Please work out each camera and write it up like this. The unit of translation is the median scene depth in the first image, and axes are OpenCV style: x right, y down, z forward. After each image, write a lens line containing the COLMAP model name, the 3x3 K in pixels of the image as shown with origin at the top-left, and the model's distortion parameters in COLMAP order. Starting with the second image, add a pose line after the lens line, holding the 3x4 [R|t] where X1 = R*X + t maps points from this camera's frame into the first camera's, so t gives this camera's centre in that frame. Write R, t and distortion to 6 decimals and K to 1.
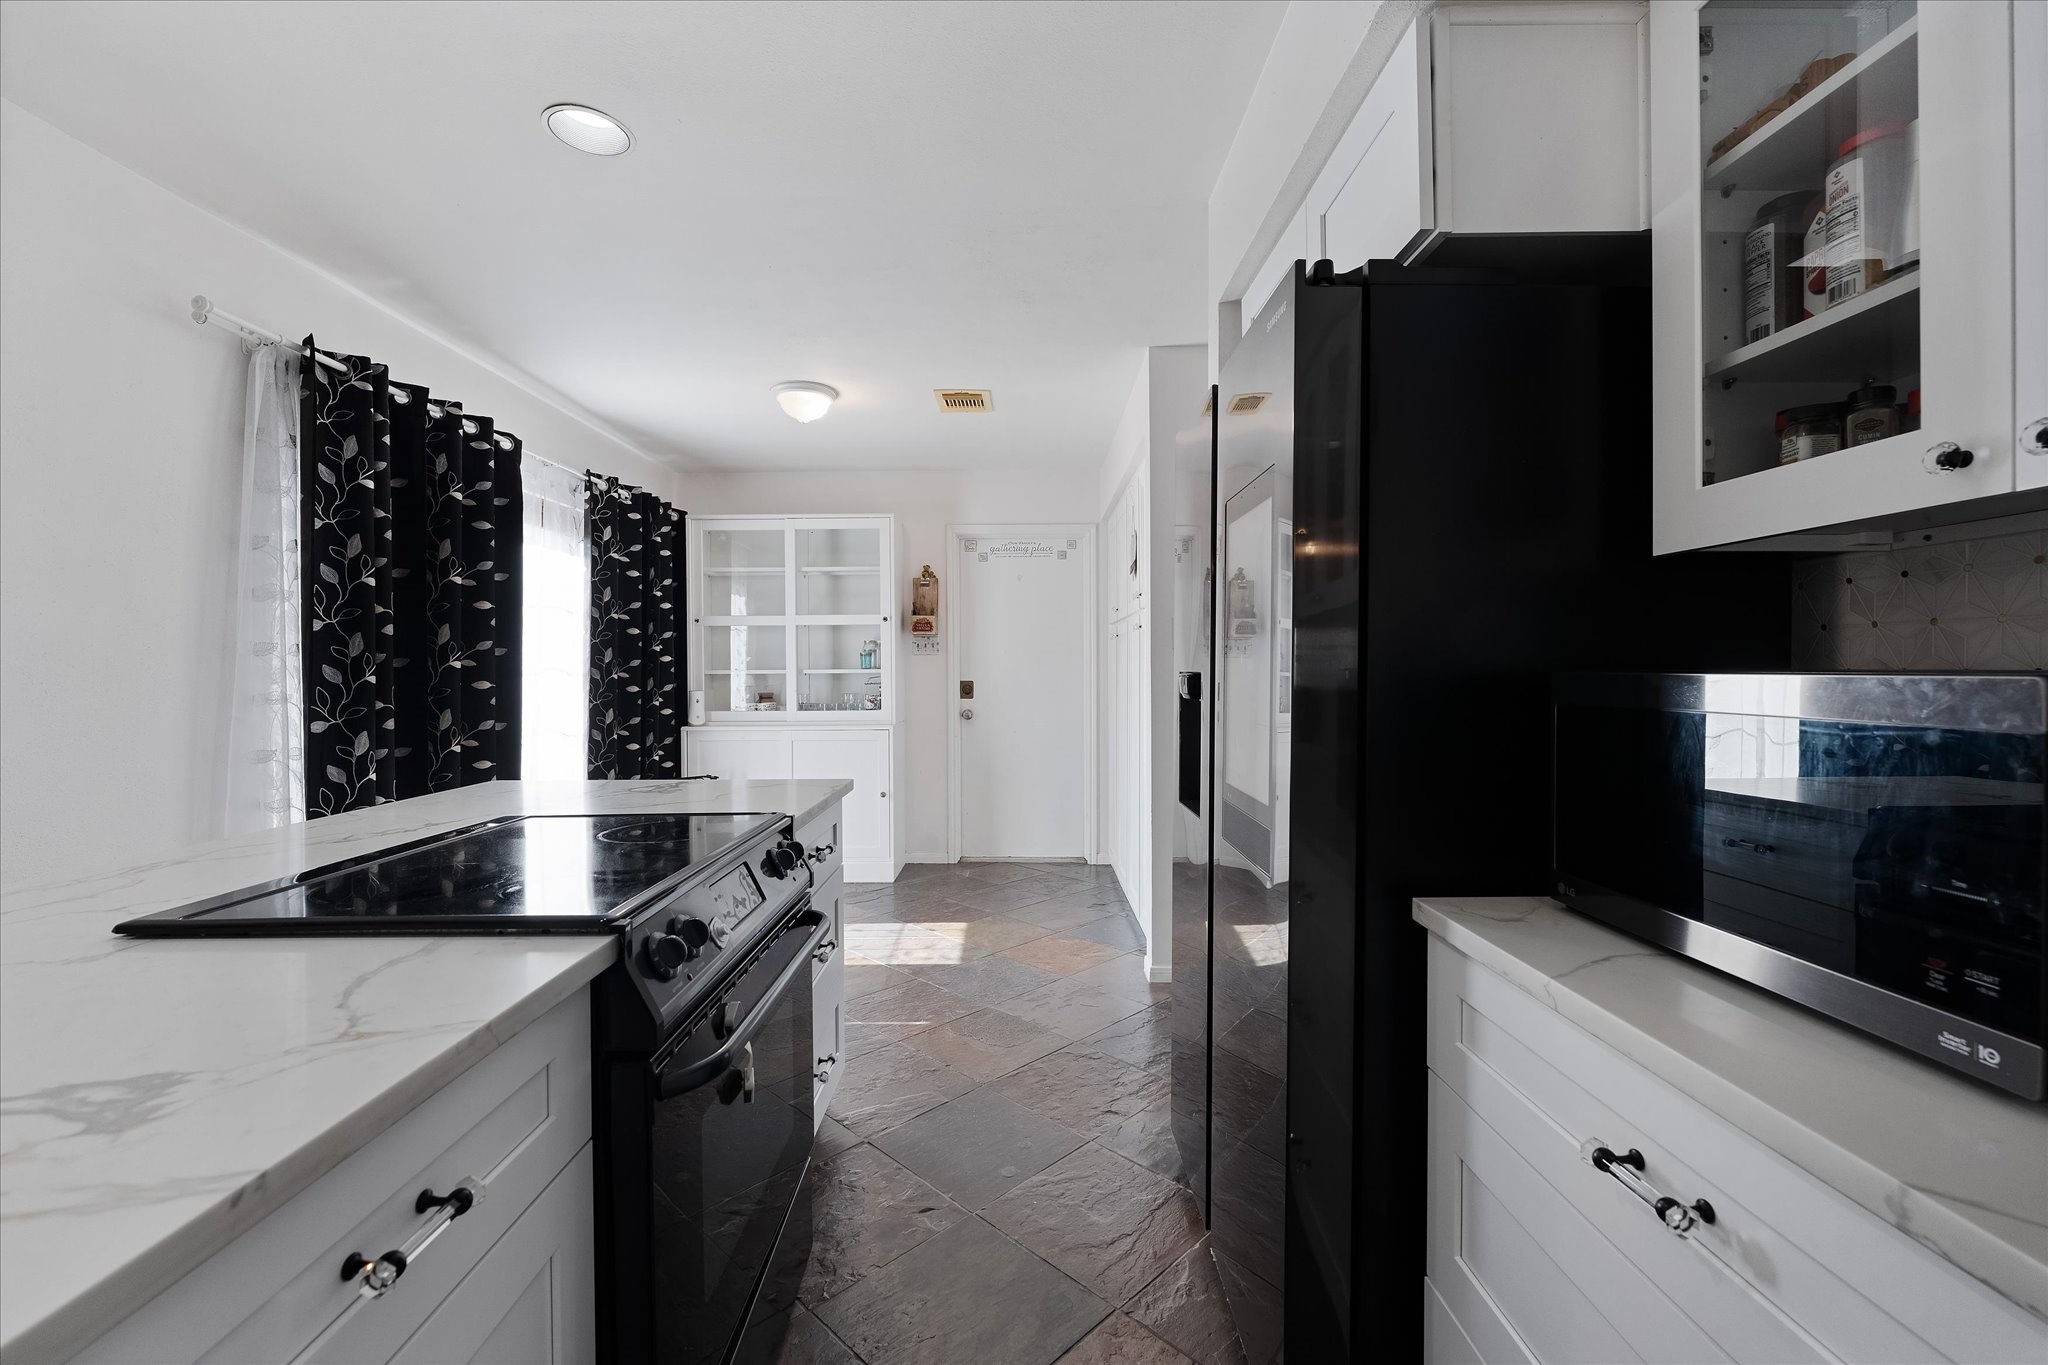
lens RADIAL K [[852.7, 0, 1021.3], [0, 852.7, 672.3], [0, 0, 1]] dist [-0.000986, -0.000328]
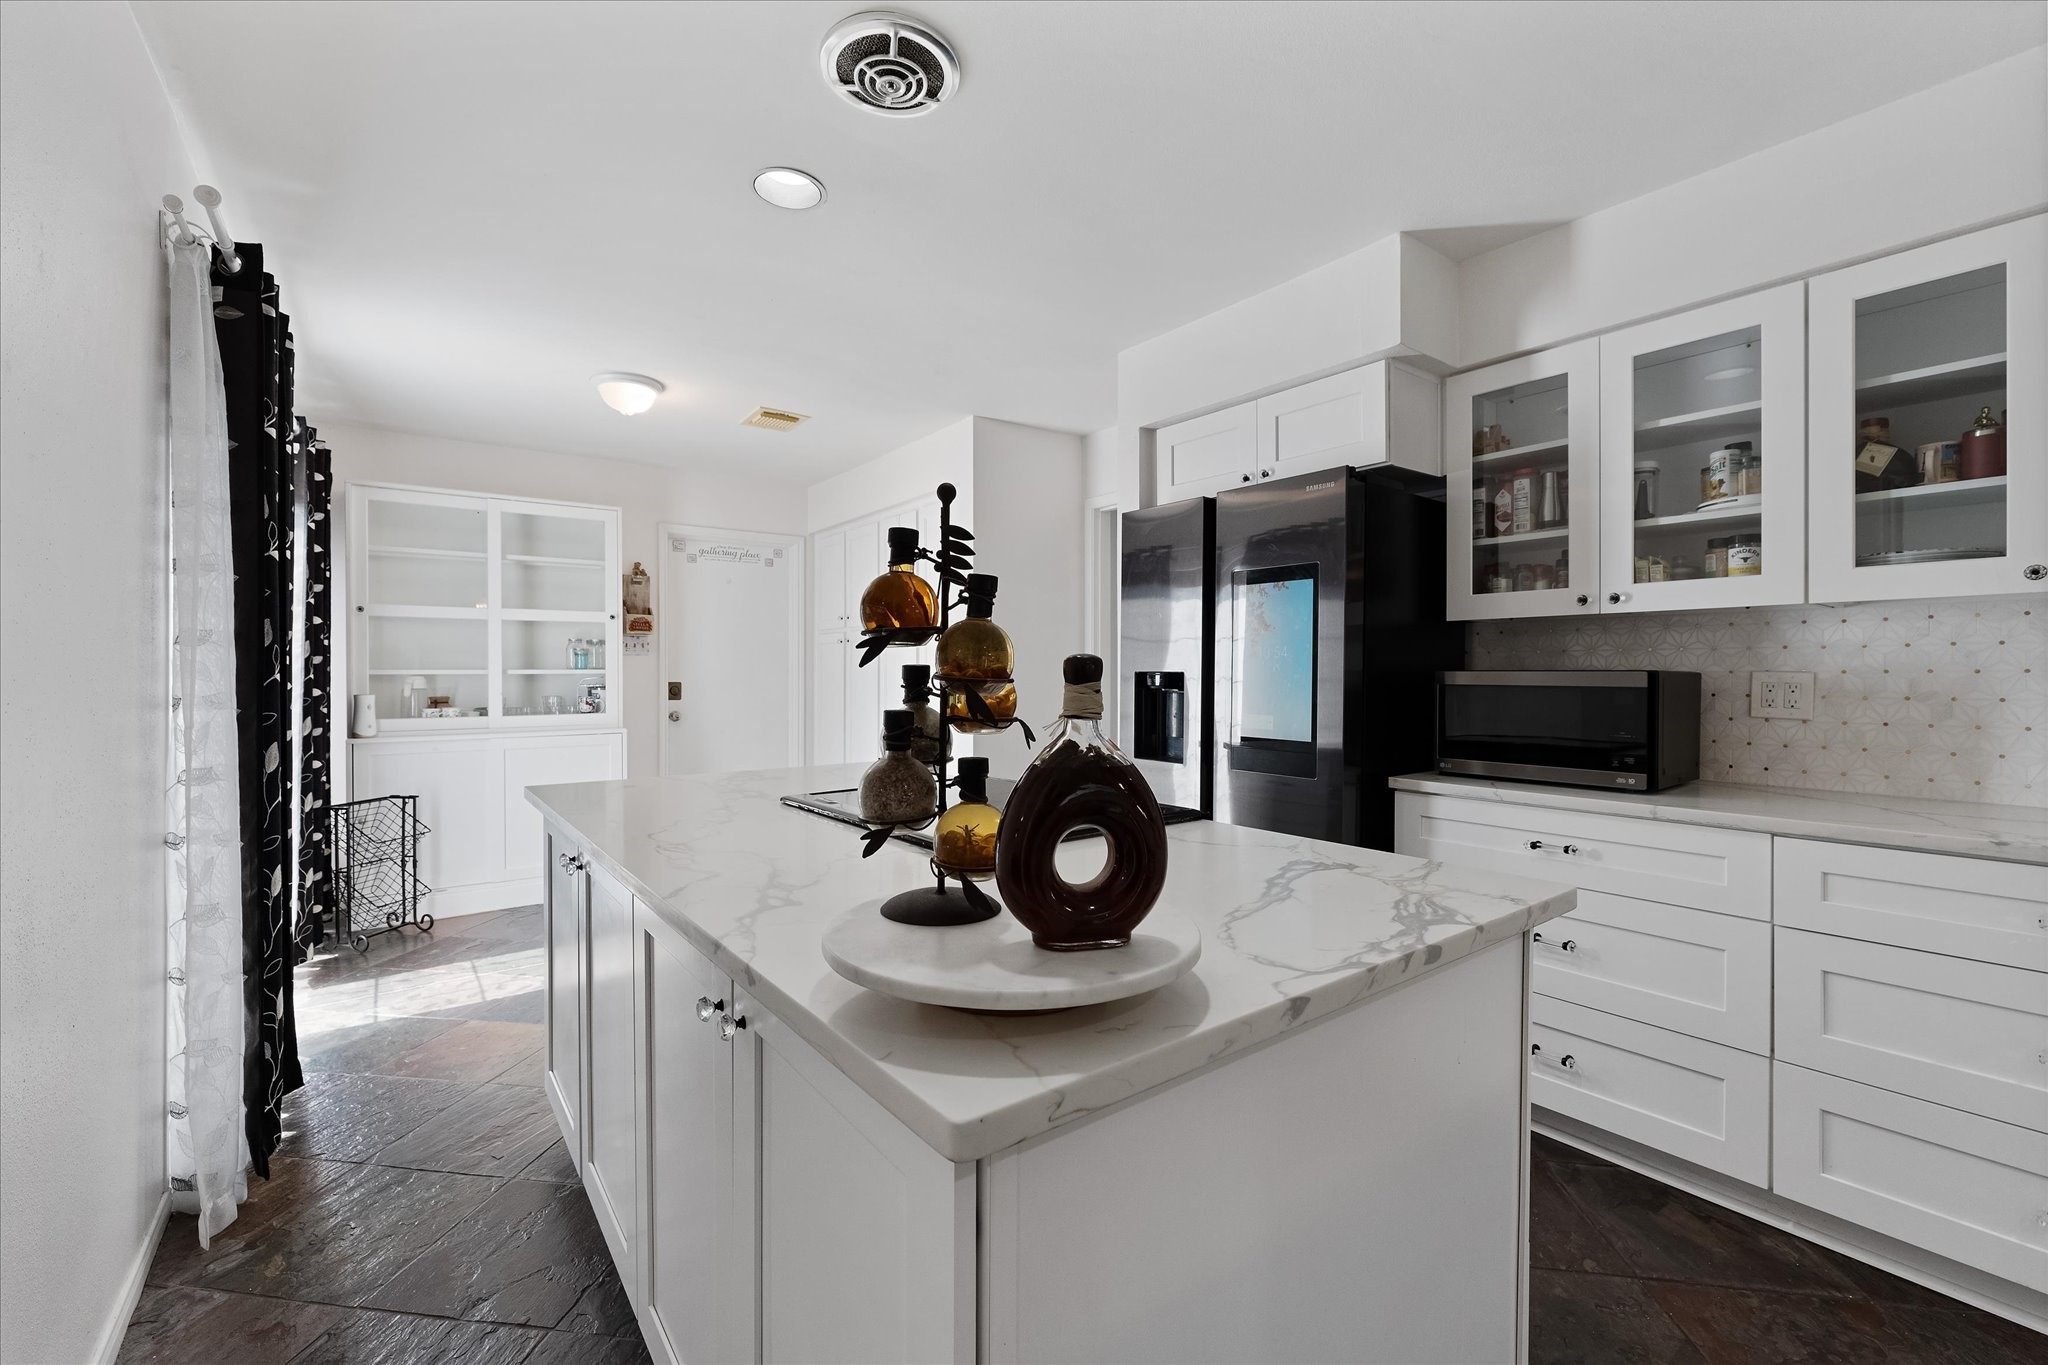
lens RADIAL K [[852.7, 0, 1020.0], [0, 852.7, 681.7], [0, 0, 1]] dist [-0.000986, -0.000328]
pose [[0.799756, -0.002093, 0.600321, -0.361013], [-0.001619, 0.999983, 0.005643, 0.003633], [-0.600323, -0.005485, 0.799739, -0.034290]]
